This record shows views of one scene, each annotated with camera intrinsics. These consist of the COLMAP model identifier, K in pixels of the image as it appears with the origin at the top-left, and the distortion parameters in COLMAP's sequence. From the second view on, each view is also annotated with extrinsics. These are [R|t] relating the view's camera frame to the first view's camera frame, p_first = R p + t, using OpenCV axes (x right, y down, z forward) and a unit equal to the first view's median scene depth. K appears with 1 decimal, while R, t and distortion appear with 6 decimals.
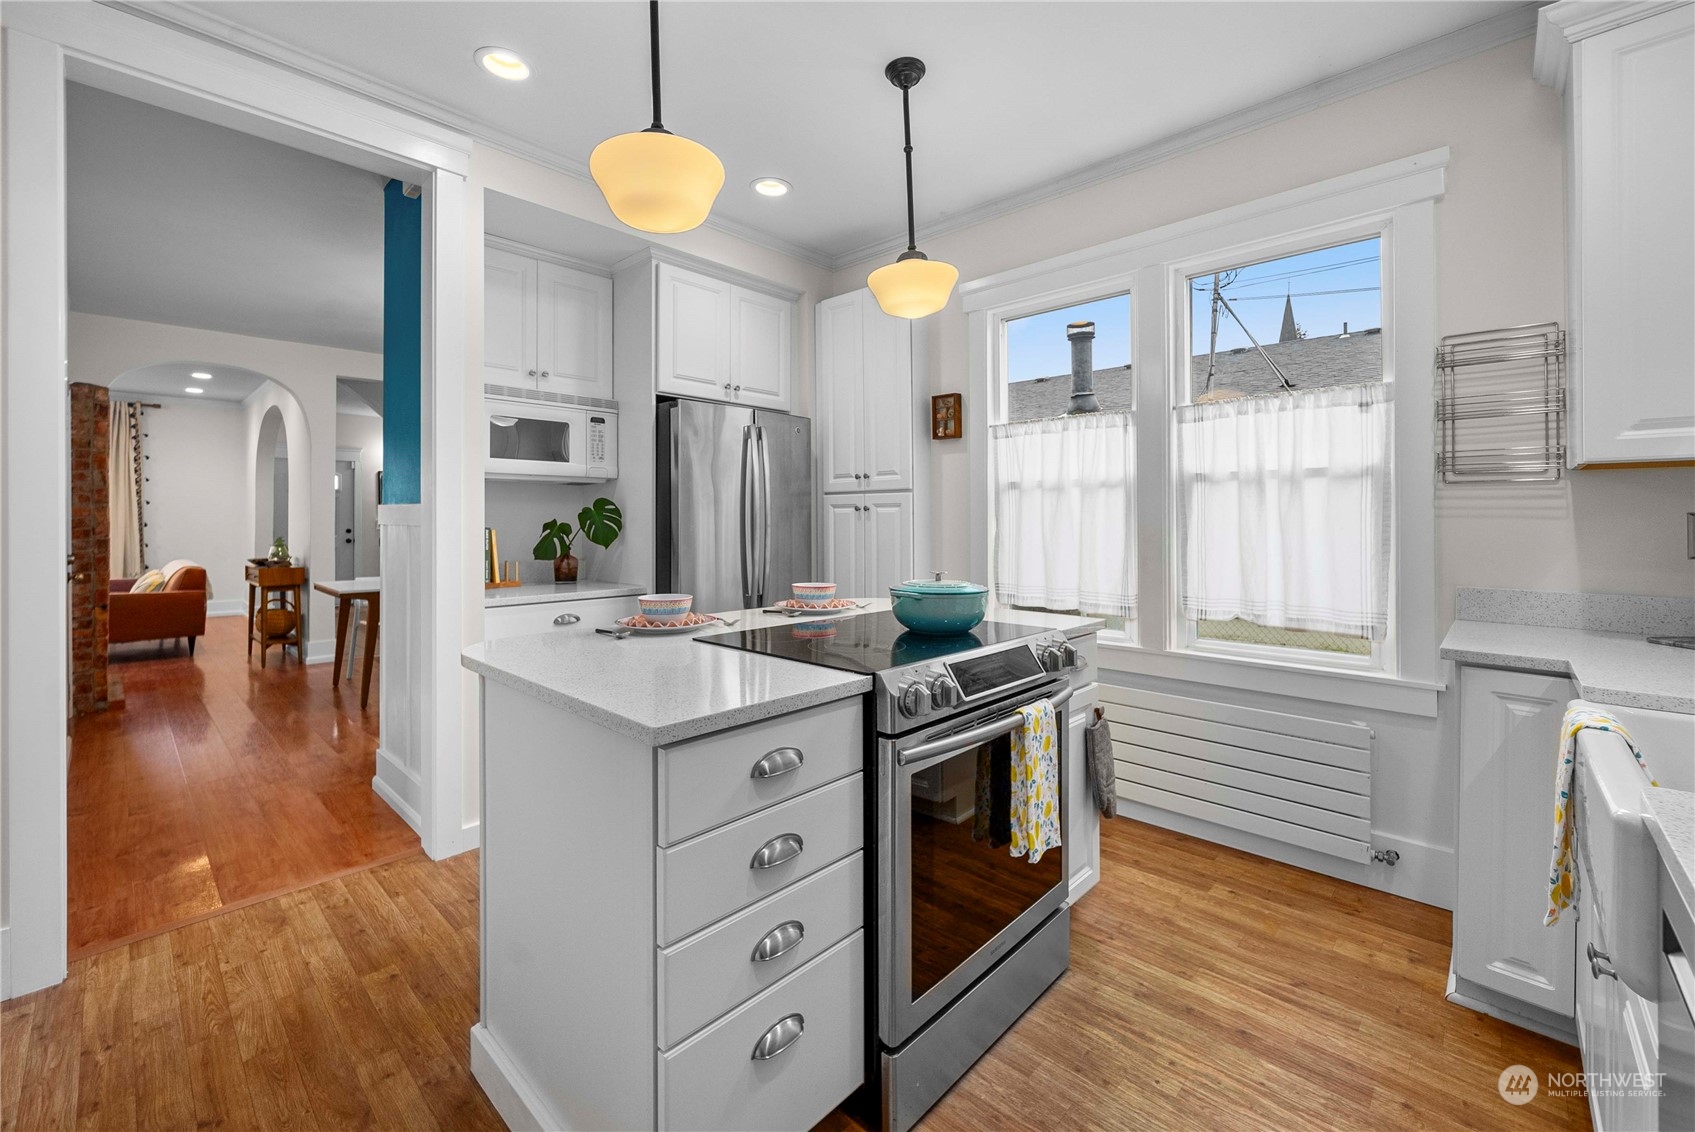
lens RADIAL K [[695.7, 0, 845.5], [0, 695.7, 517.6], [0, 0, 1]] dist [-0.000716, -0.000138]
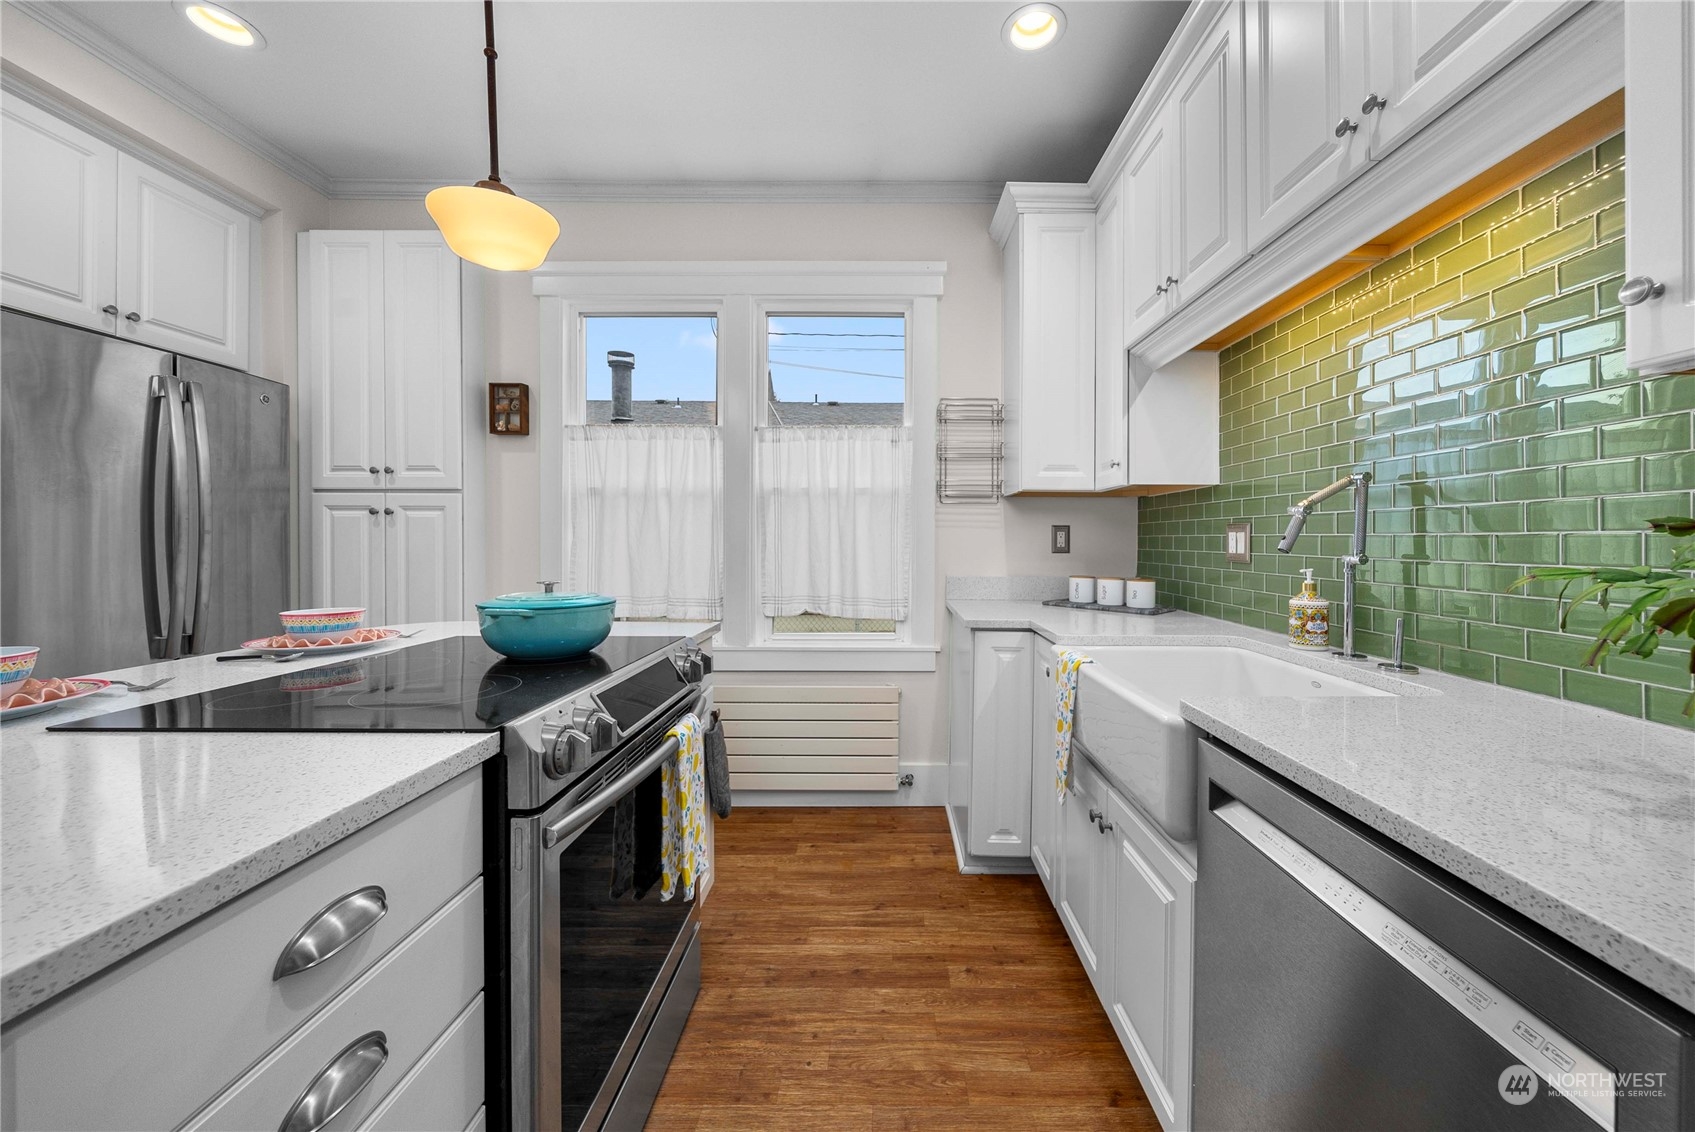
lens RADIAL K [[606.6, 0, 887.3], [0, 606.6, 540.8], [0, 0, 1]] dist [-0.005487, -0.000306]
pose [[0.720457, 0.001578, 0.693498, -0.058073], [-0.006093, 0.999973, 0.004055, 0.020851], [-0.693473, -0.007147, 0.720447, 0.180724]]
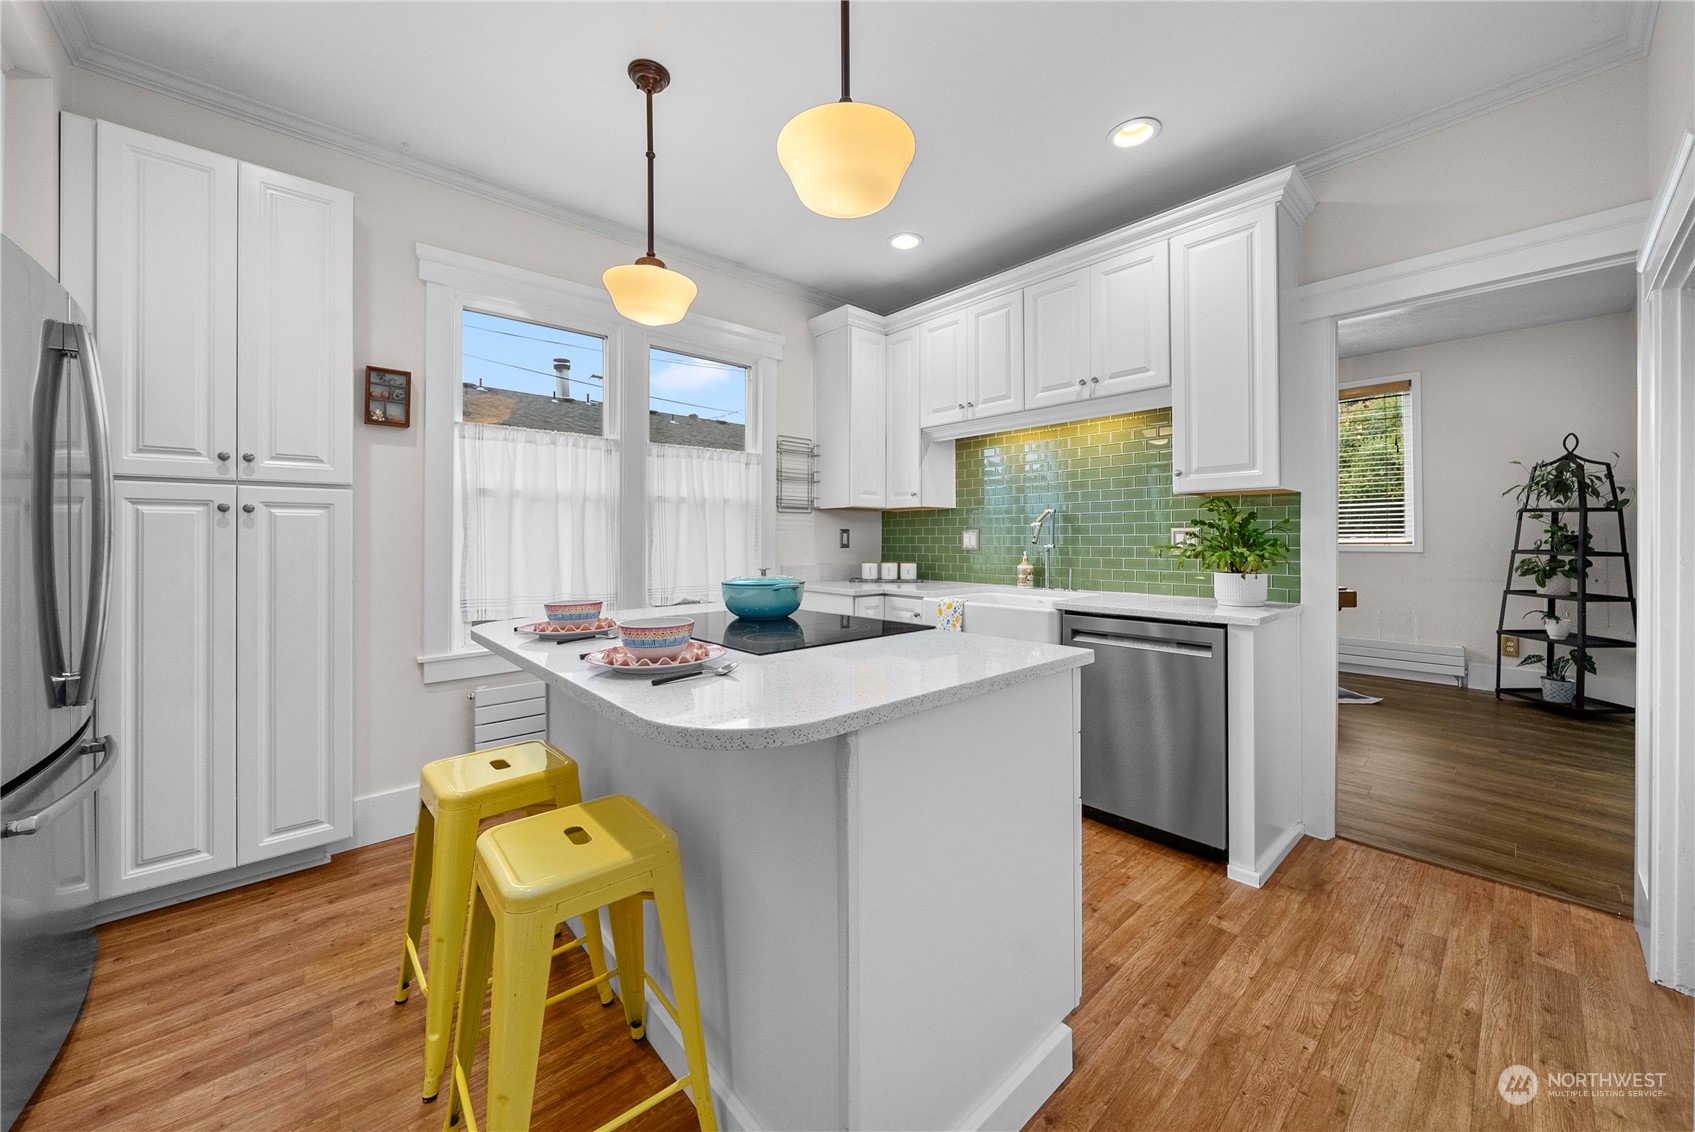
lens RADIAL K [[613.7, 0, 845.9], [0, 613.7, 538.6], [0, 0, 1]] dist [-0.004935, -0.000187]
pose [[0.084990, 0.001299, 0.996381, -0.740985], [-0.000156, 0.999999, -0.001291, 0.022973], [-0.996382, -0.000046, 0.084990, 0.627974]]
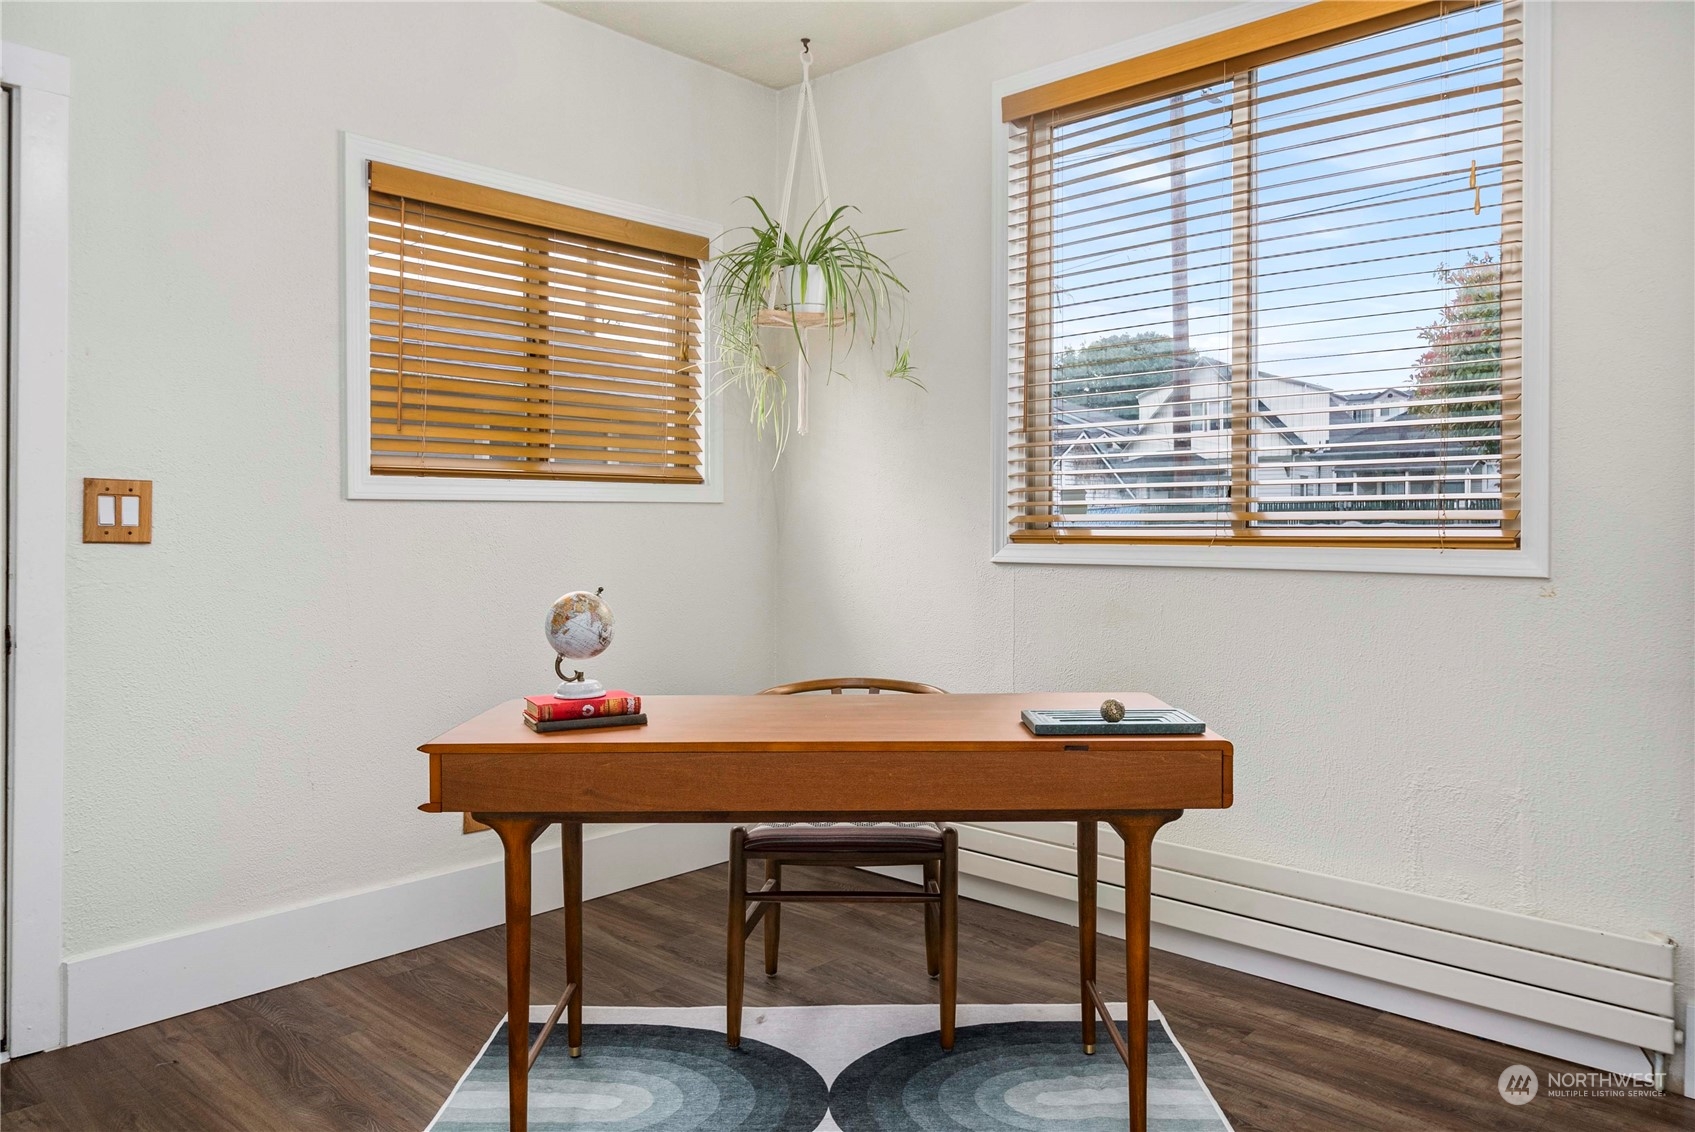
lens RADIAL K [[1163.7, 0, 842.7], [0, 1163.7, 534.9], [0, 0, 1]] dist [-0.003624, 0.005023]
pose [[-0.012722, -0.009352, 0.999875, 0.429587], [-0.004748, 0.999946, 0.009293, 0.021931], [-0.999908, -0.004629, -0.012766, -0.485370]]
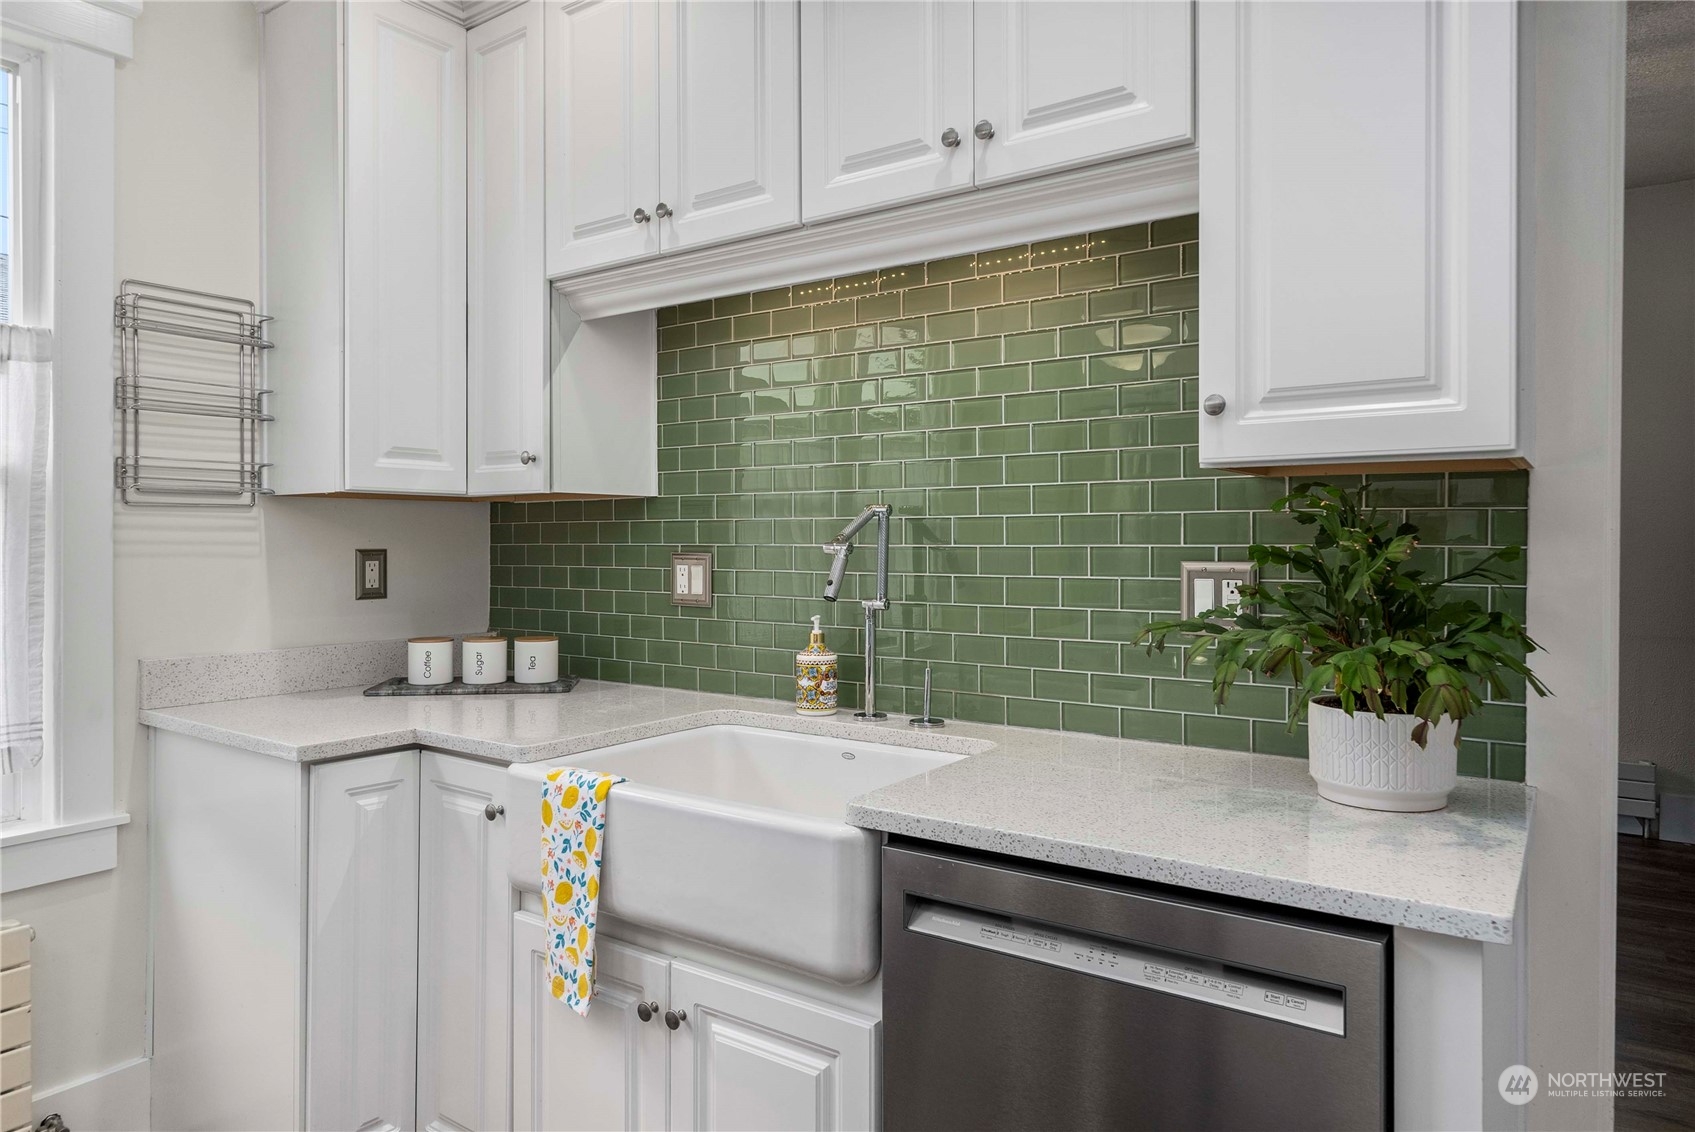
lens RADIAL K [[1048.6, 0, 852.7], [0, 1048.6, 549.1], [0, 0, 1]] dist [-0.000556, -0.001795]
pose [[-0.142605, -0.008194, 0.989746, -0.193949], [-0.000557, 0.999966, 0.008198, -0.014973], [-0.989780, 0.000618, -0.142605, 0.433304]]
